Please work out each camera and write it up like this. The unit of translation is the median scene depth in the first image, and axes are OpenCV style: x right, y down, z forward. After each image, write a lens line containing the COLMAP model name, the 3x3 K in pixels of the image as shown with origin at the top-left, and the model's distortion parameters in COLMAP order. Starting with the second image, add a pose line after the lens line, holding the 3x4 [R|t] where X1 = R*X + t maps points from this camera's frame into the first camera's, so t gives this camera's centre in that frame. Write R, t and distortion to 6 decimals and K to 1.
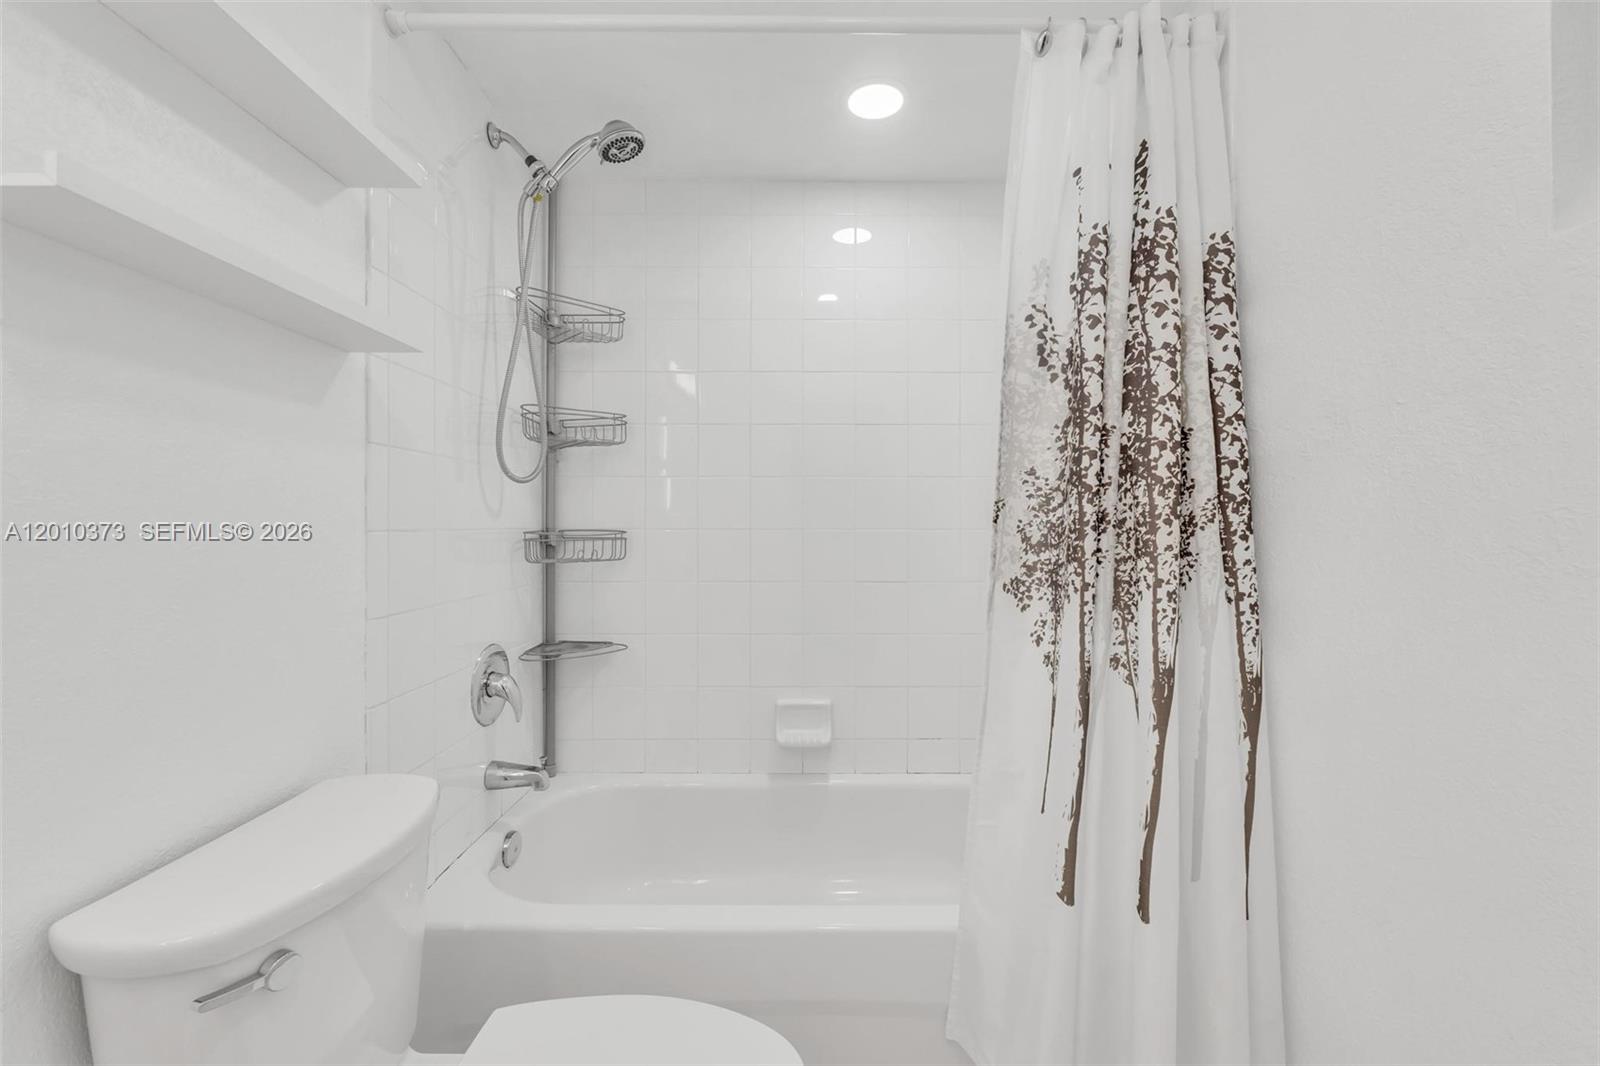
lens RADIAL K [[677.7, 0, 806.7], [0, 677.7, 525.0], [0, 0, 1]] dist [-0.004822, -0.000634]
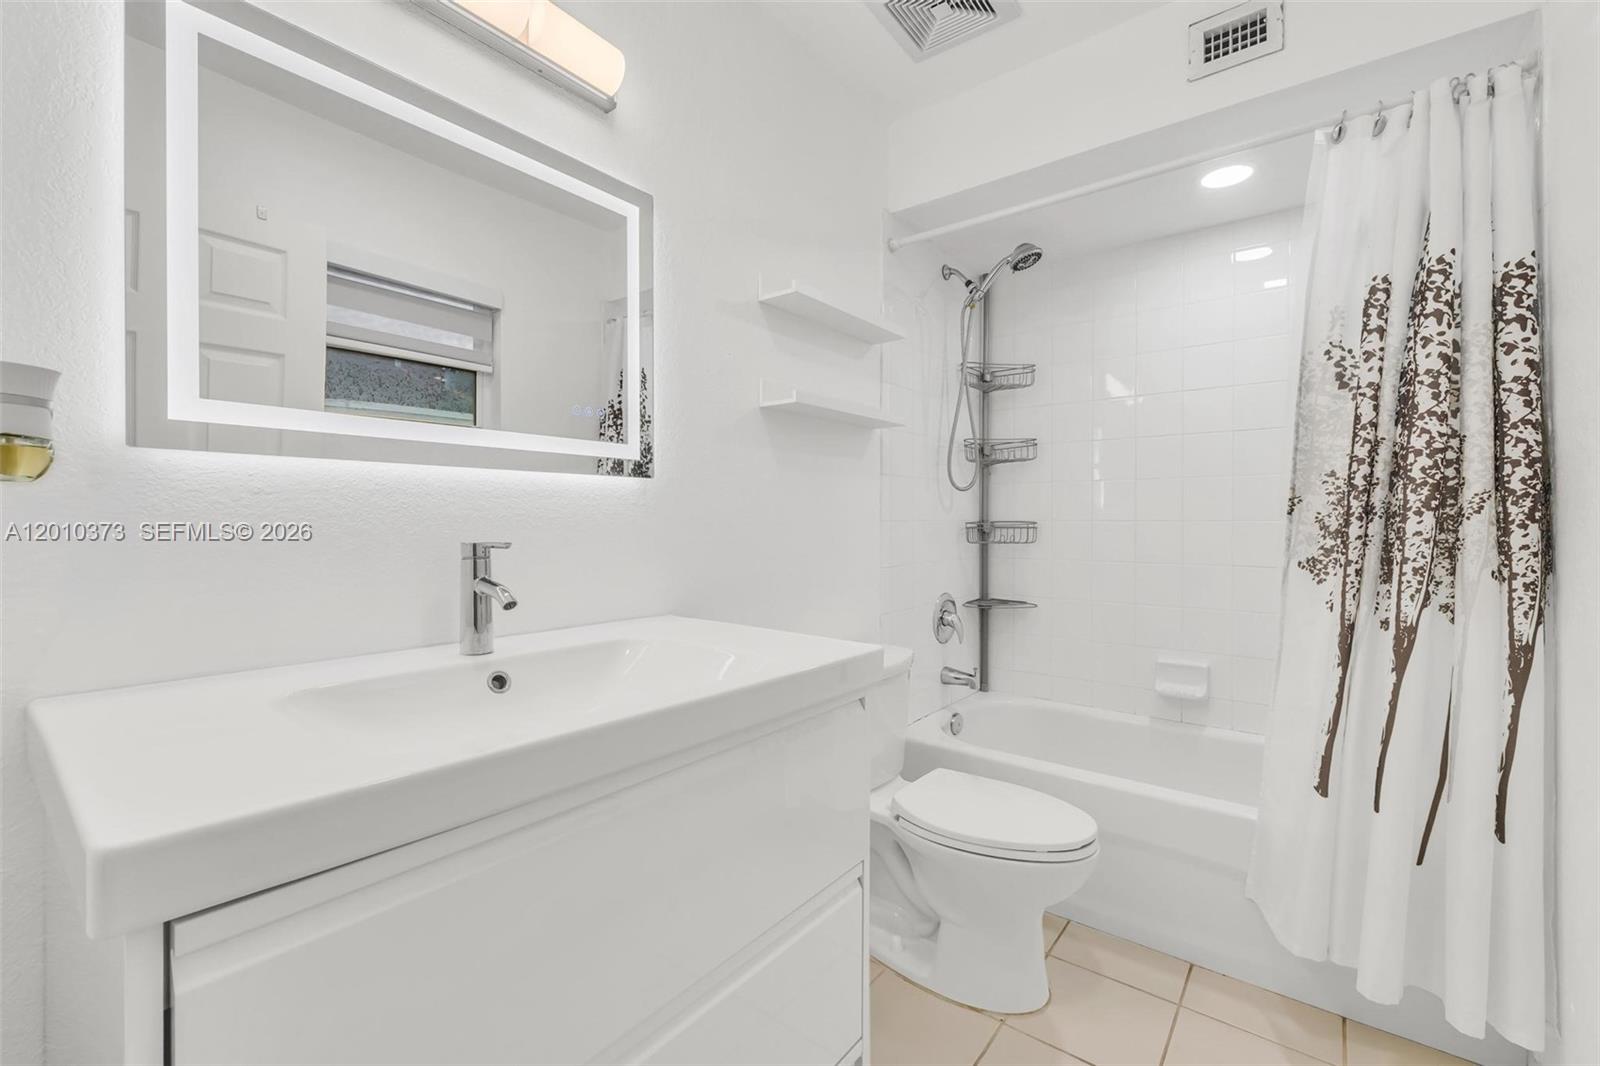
lens RADIAL K [[677.7, 0, 806.7], [0, 677.7, 525.0], [0, 0, 1]] dist [-0.004822, -0.000634]
pose [[0.784519, 0.004427, -0.620089, 0.379960], [-0.000005, 0.999975, 0.007132, 0.007922], [0.620105, -0.005592, 0.784499, -0.644880]]
